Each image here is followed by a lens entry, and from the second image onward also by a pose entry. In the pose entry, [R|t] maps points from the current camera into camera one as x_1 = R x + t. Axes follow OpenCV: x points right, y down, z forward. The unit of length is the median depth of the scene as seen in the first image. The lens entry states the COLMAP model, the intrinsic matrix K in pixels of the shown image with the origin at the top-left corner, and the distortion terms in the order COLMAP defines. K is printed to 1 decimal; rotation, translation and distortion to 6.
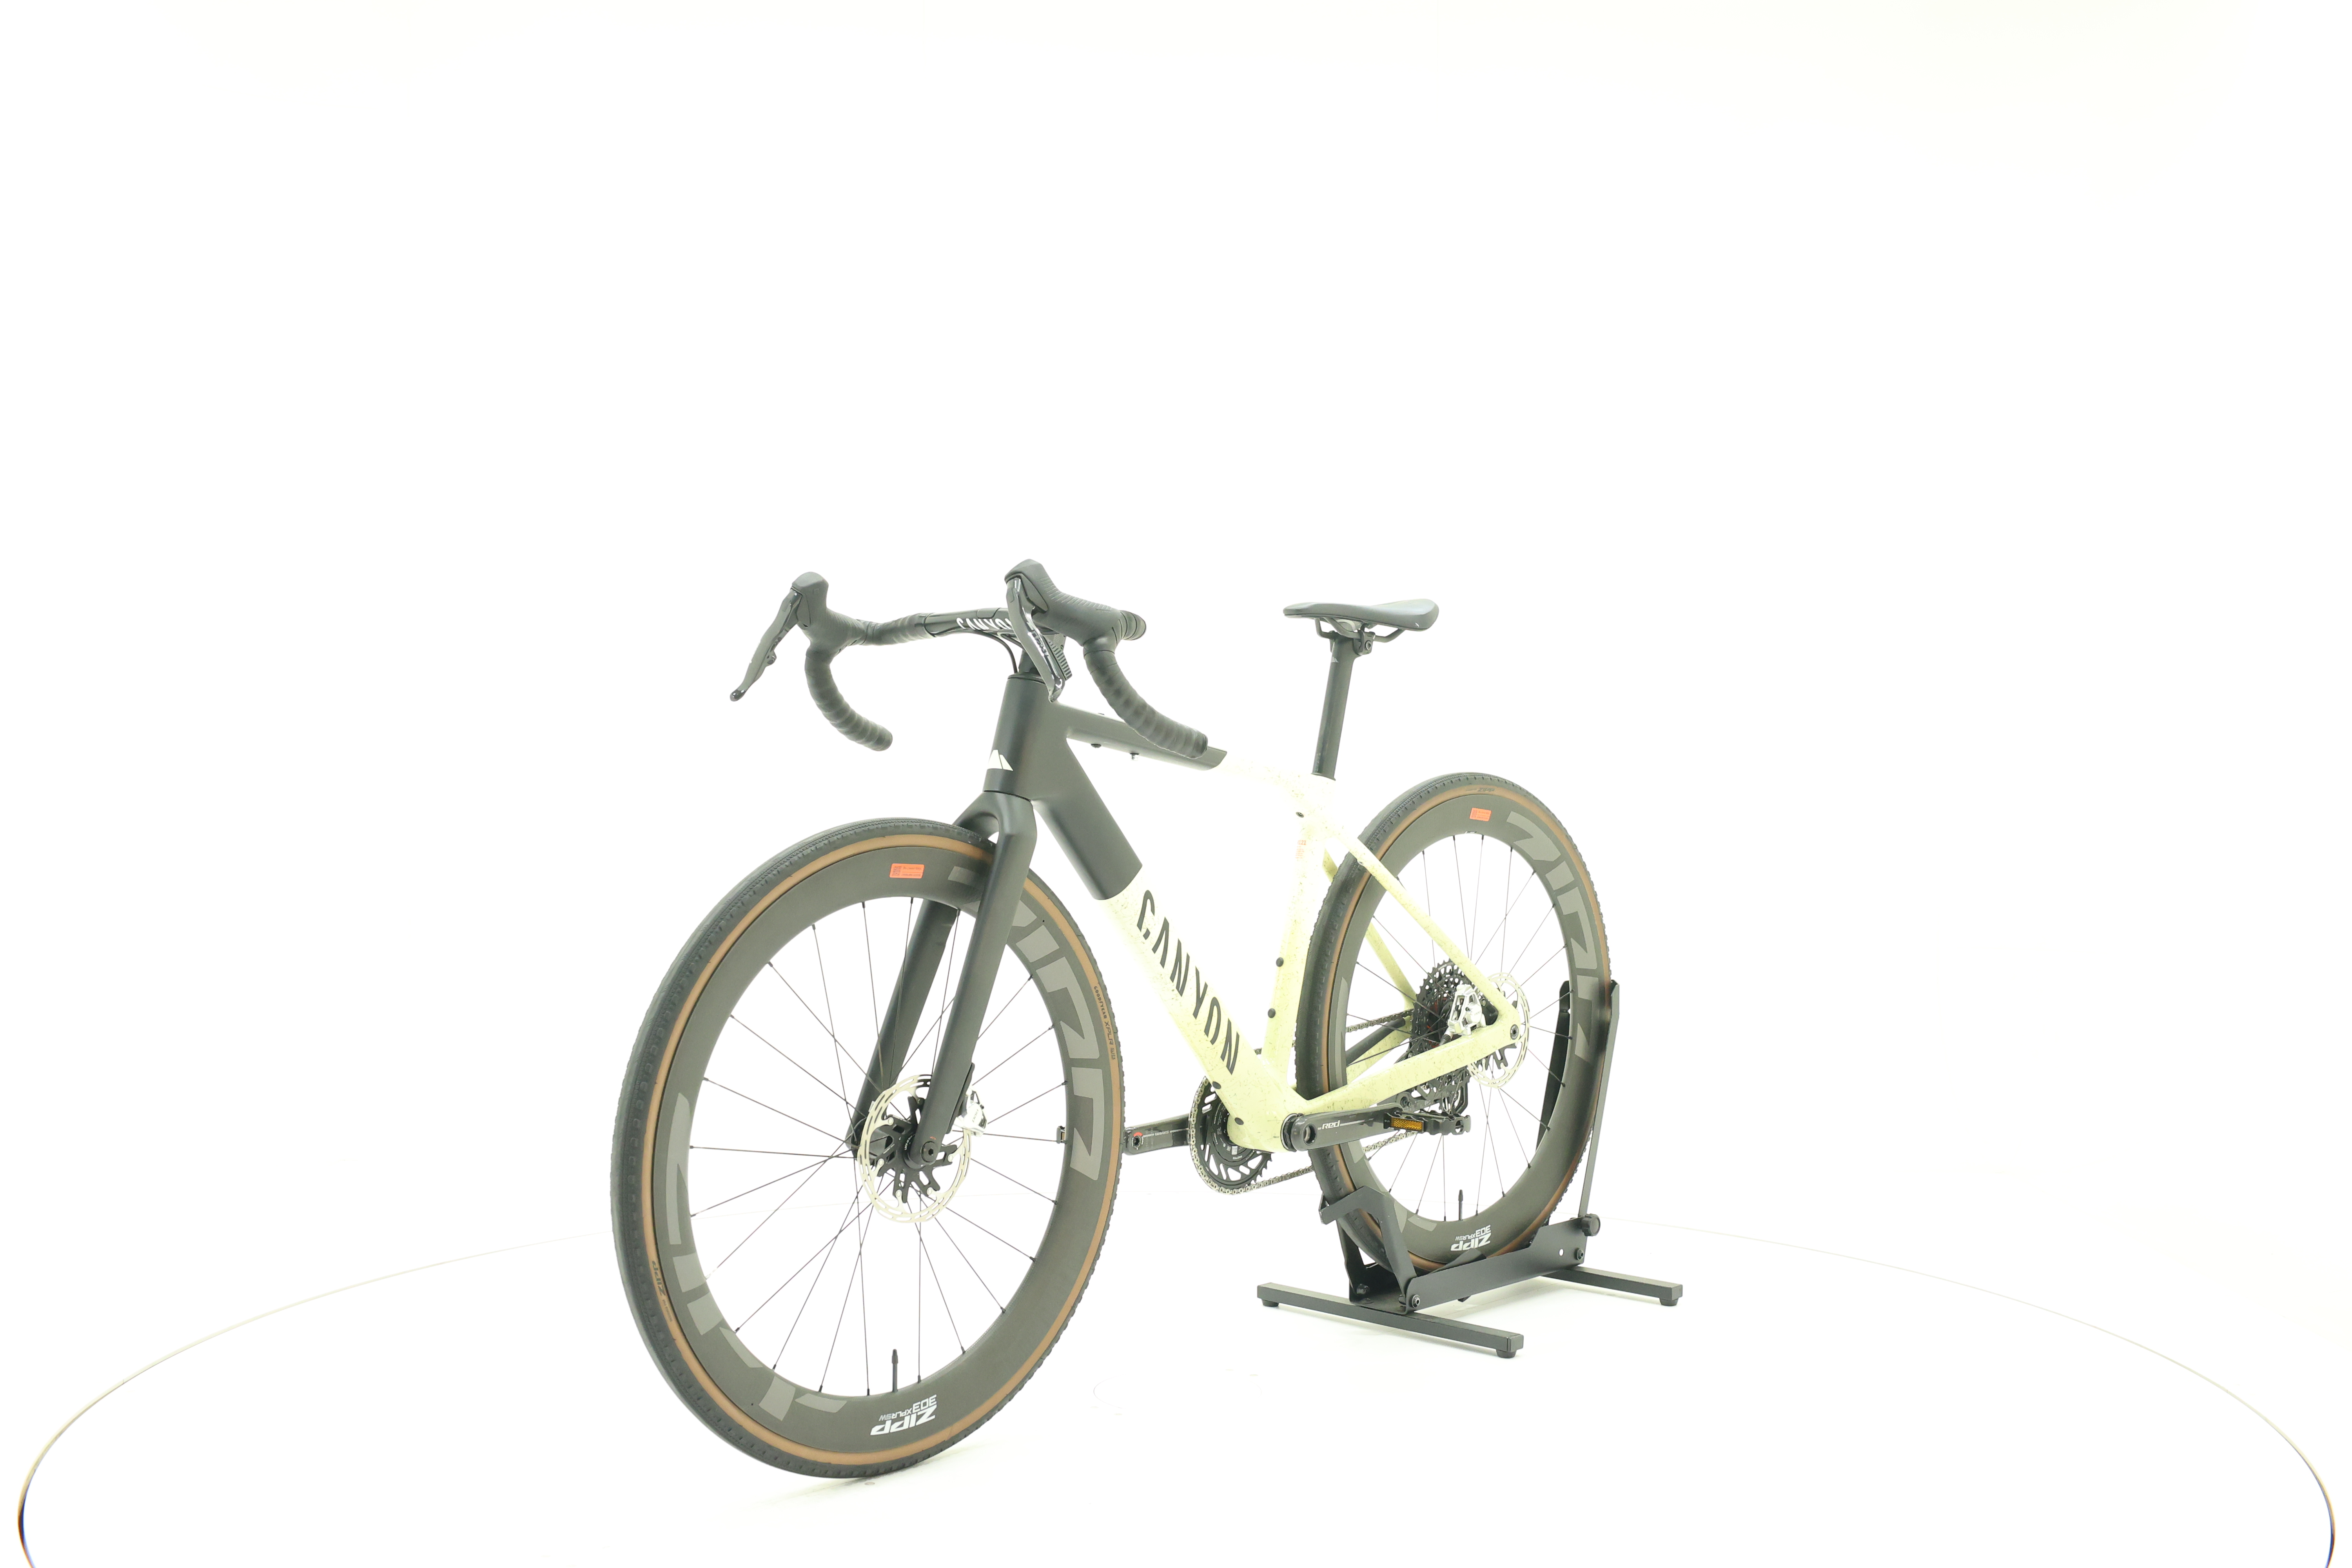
lens RADIAL K [[2484.5, 0, 1175.4], [0, 2484.5, 793.5], [0, 0, 1]] dist [-0.011458, 0.000000]
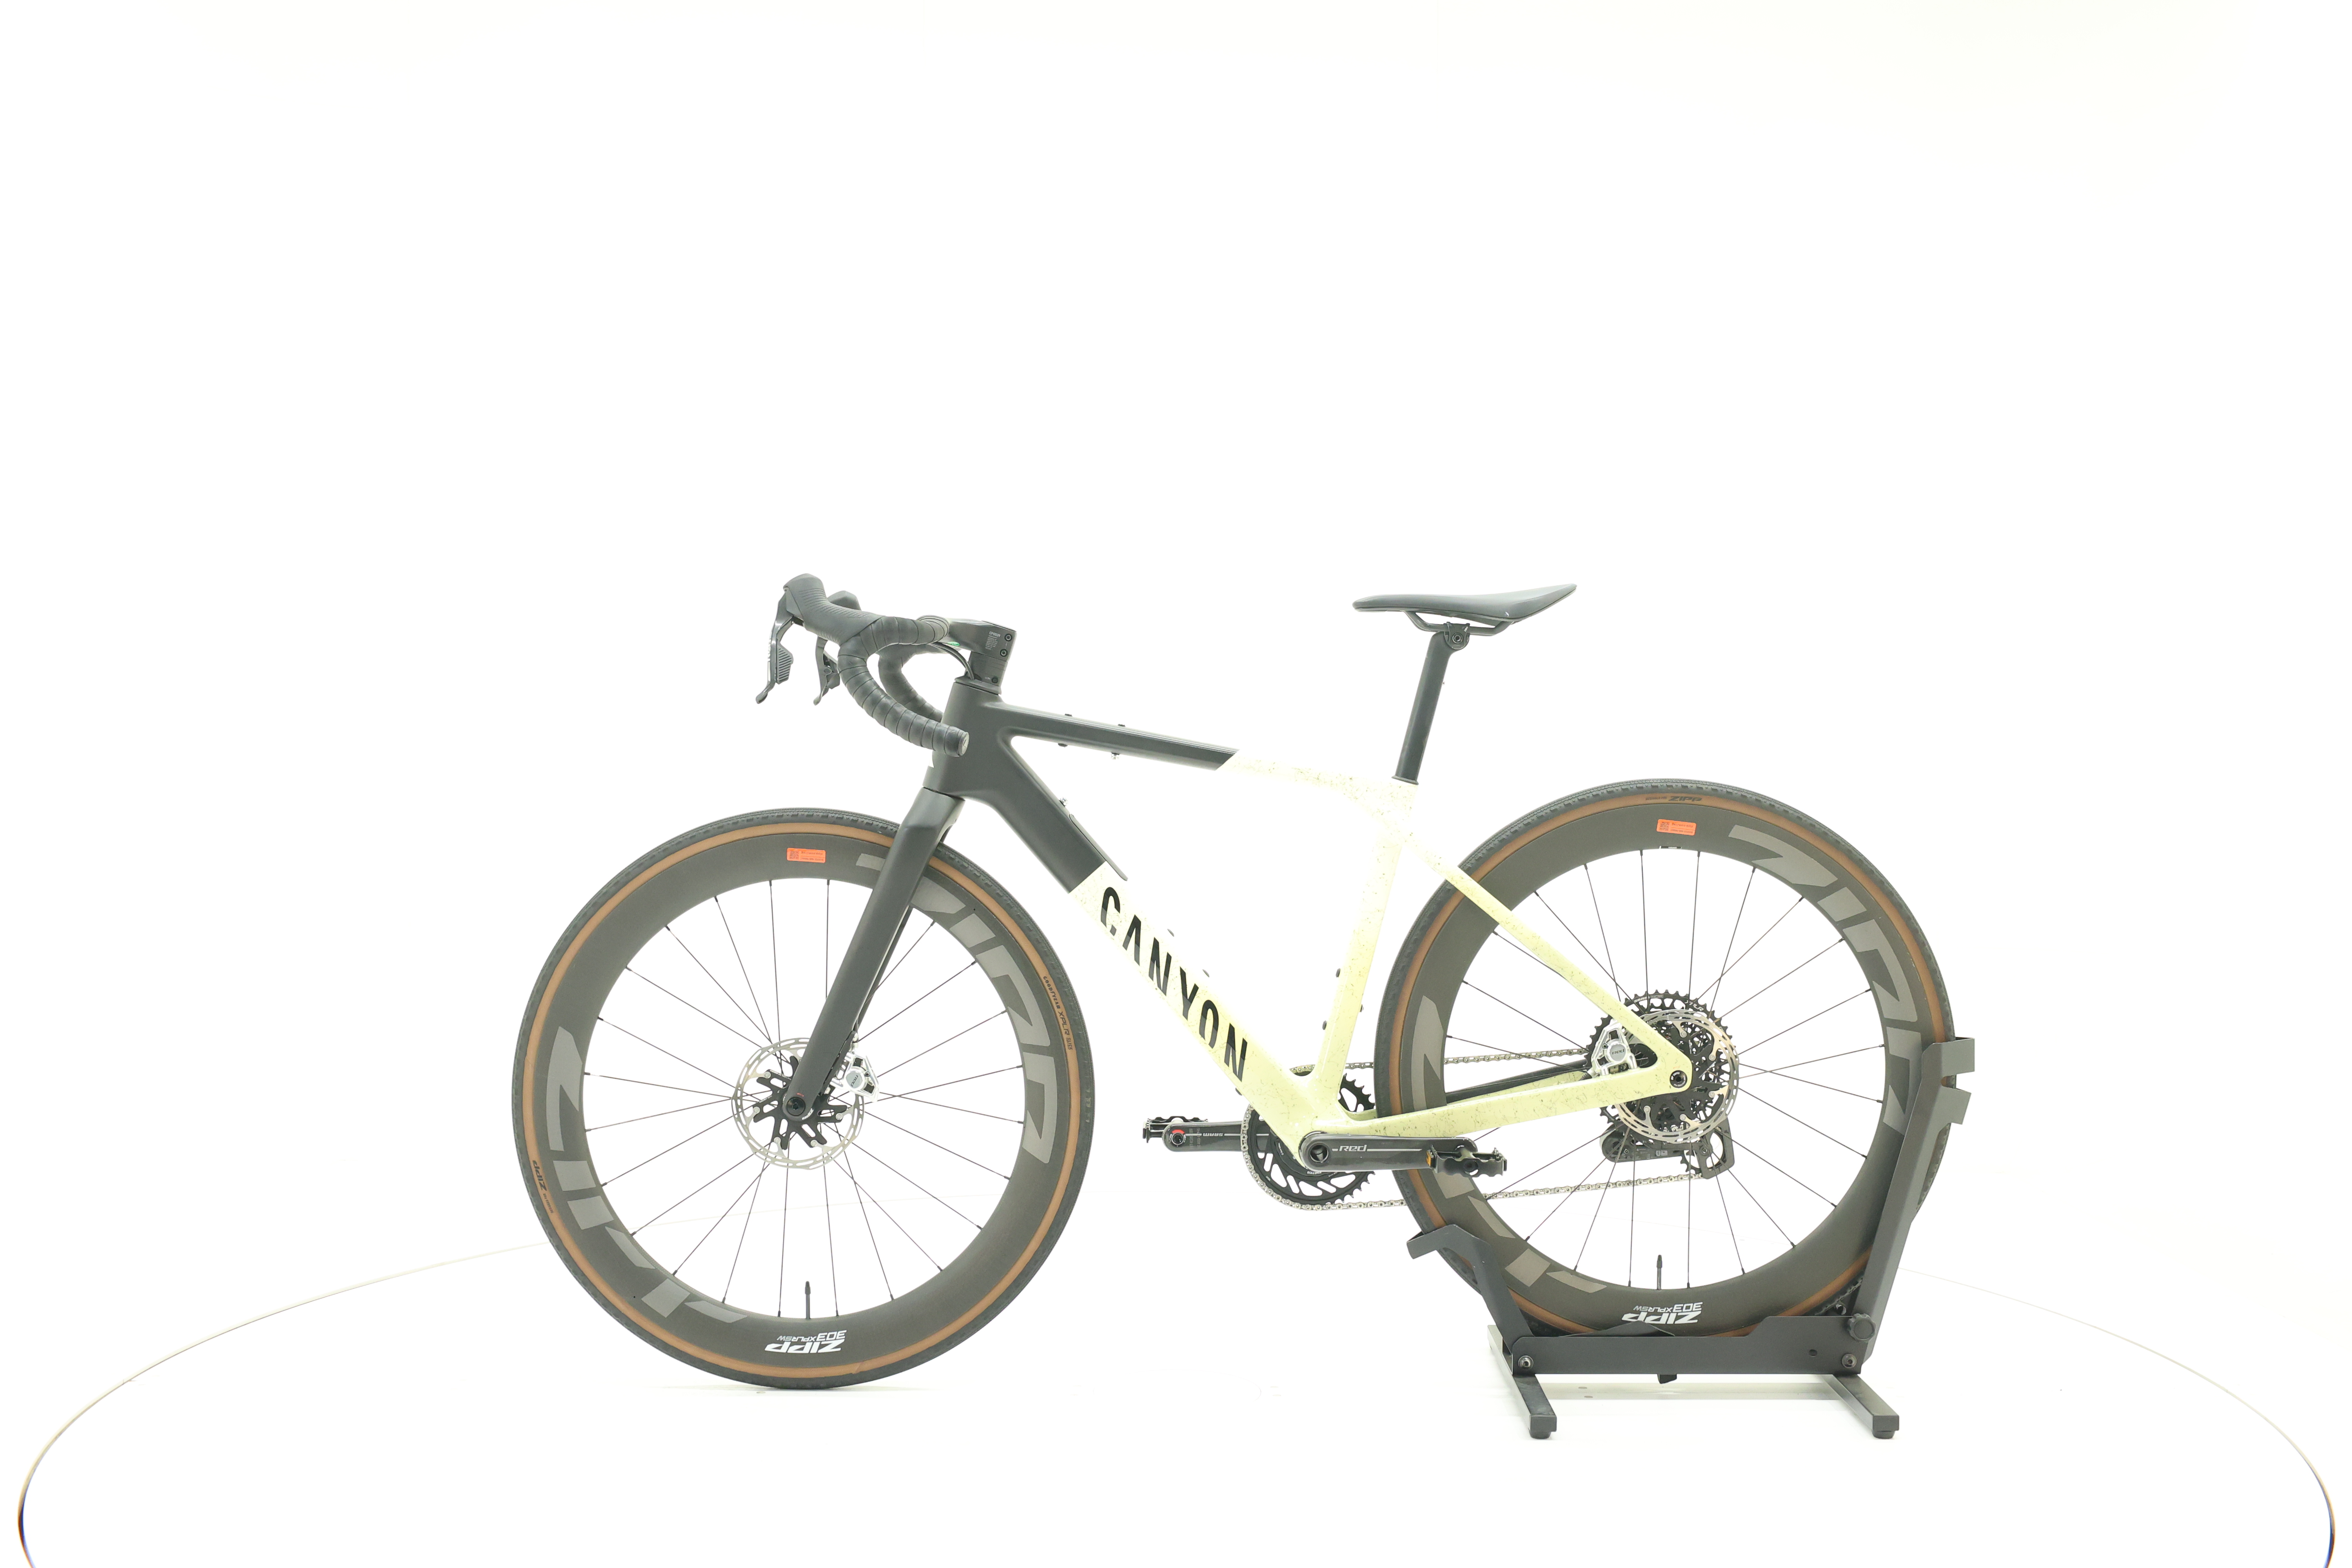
lens RADIAL K [[2484.5, 0, 1182.0], [0, 2484.5, 780.7], [0, 0, 1]] dist [-0.011458, 0.000000]
pose [[0.680565, 0.012748, -0.732577, 0.747744], [-0.019601, 0.999808, -0.000811, -0.004427], [0.732426, 0.014911, 0.680684, 0.324611]]
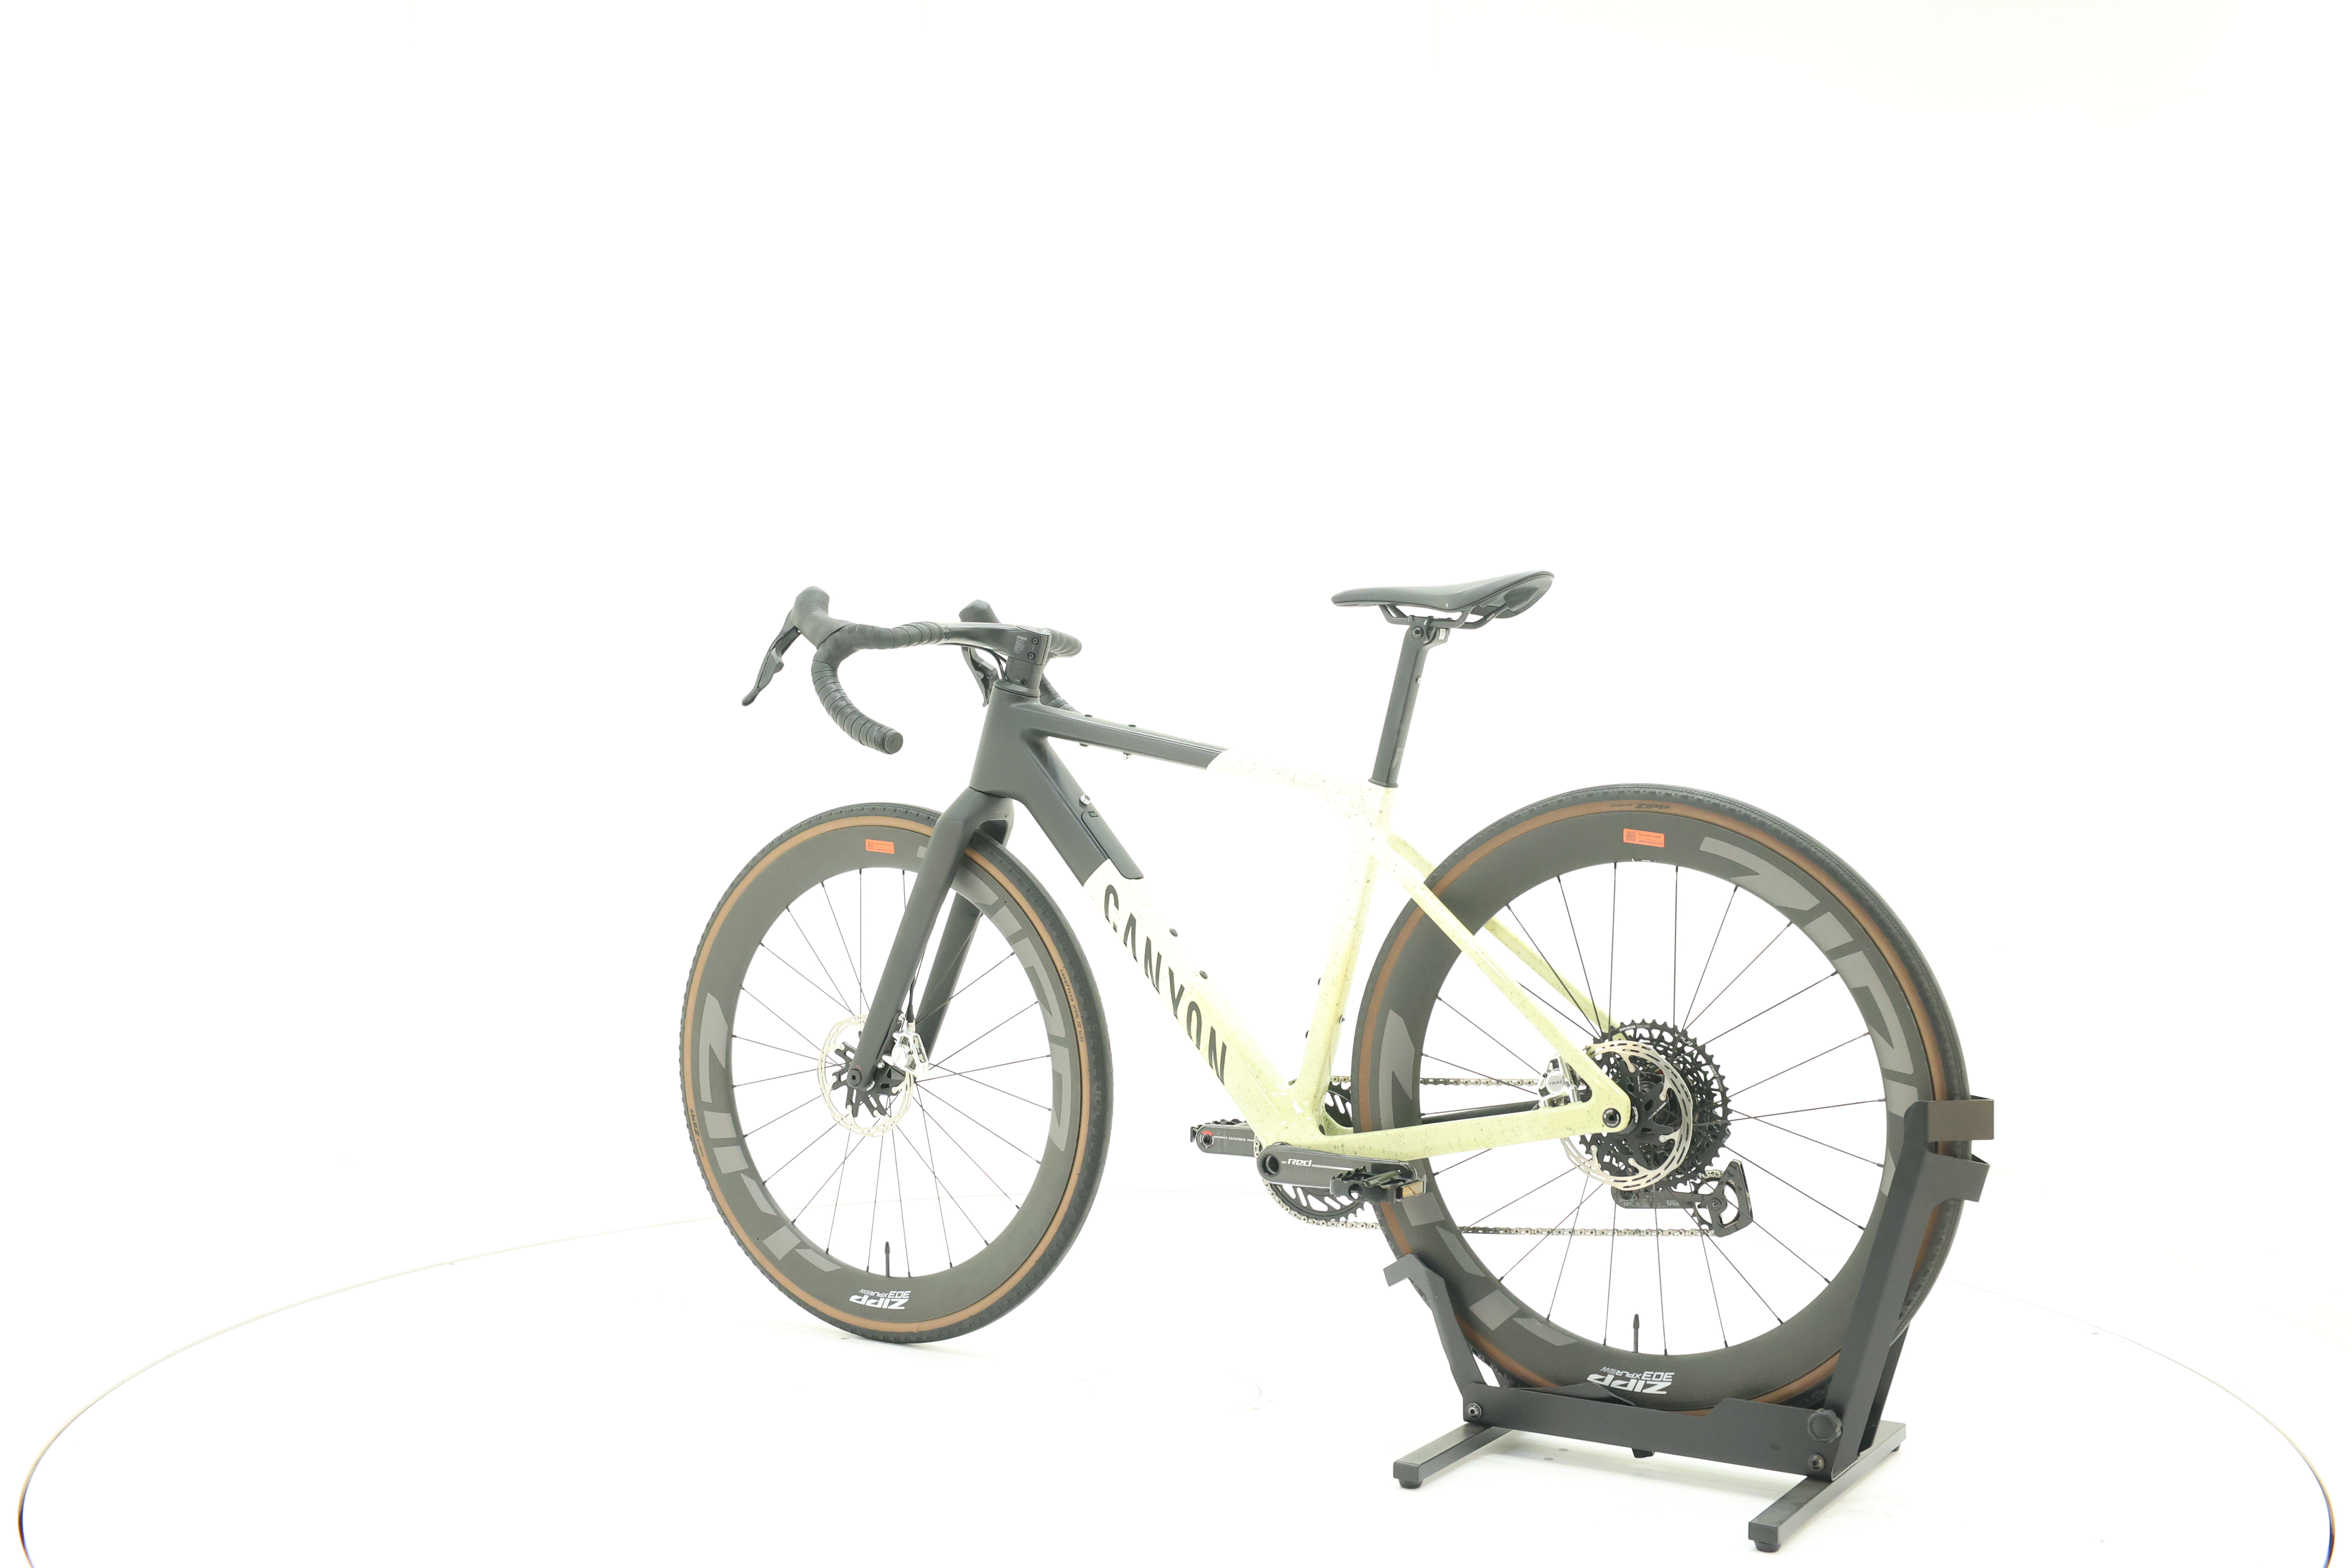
lens RADIAL K [[2484.5, 0, 1185.4], [0, 2484.5, 773.4], [0, 0, 1]] dist [-0.011458, 0.000000]
pose [[0.190234, 0.012248, -0.981662, 1.002084], [-0.027862, 0.999587, 0.007073, -0.015479], [0.981343, 0.026005, 0.190497, 0.824679]]
